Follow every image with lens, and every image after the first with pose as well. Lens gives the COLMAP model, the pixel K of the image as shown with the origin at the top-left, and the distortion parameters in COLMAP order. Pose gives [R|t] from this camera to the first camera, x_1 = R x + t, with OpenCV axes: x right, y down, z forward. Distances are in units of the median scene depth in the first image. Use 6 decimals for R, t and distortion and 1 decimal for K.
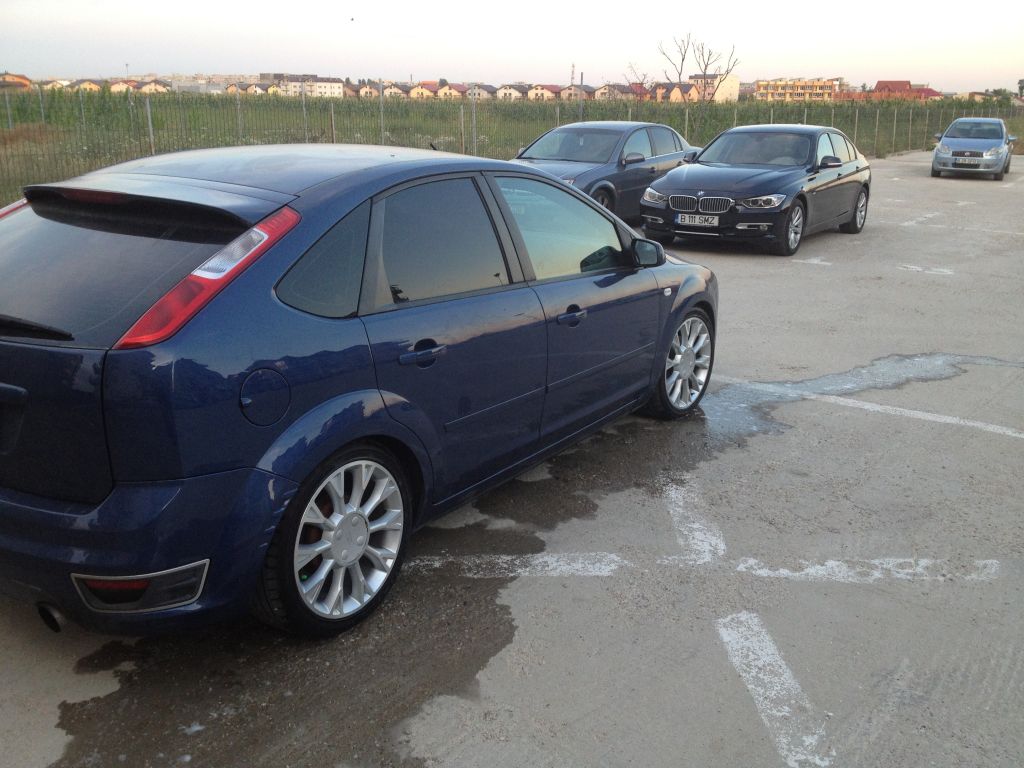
lens RADIAL K [[948.2, 0, 512.0], [0, 948.2, 384.0], [0, 0, 1]] dist [0.141420, -0.302497]
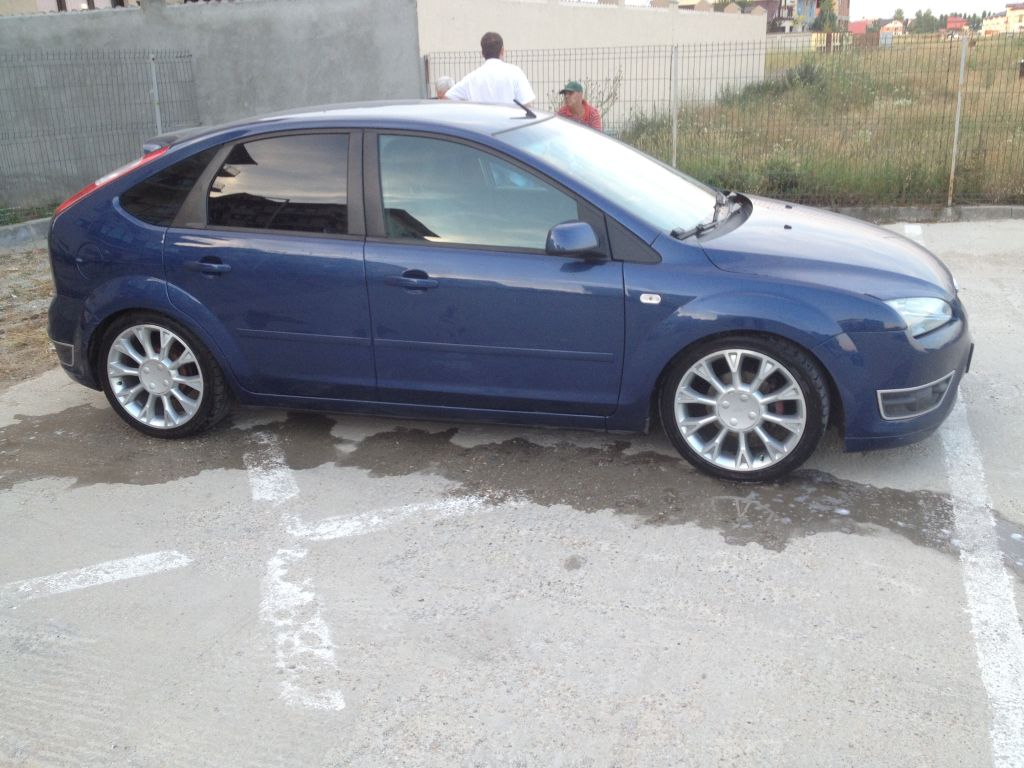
lens RADIAL K [[948.2, 0, 512.0], [0, 948.2, 384.0], [0, 0, 1]] dist [0.141420, -0.302497]
pose [[0.305687, 0.284884, -0.908513, 1.141226], [-0.228877, 0.948196, 0.220317, -0.235094], [0.924214, 0.140590, 0.355054, 0.843307]]
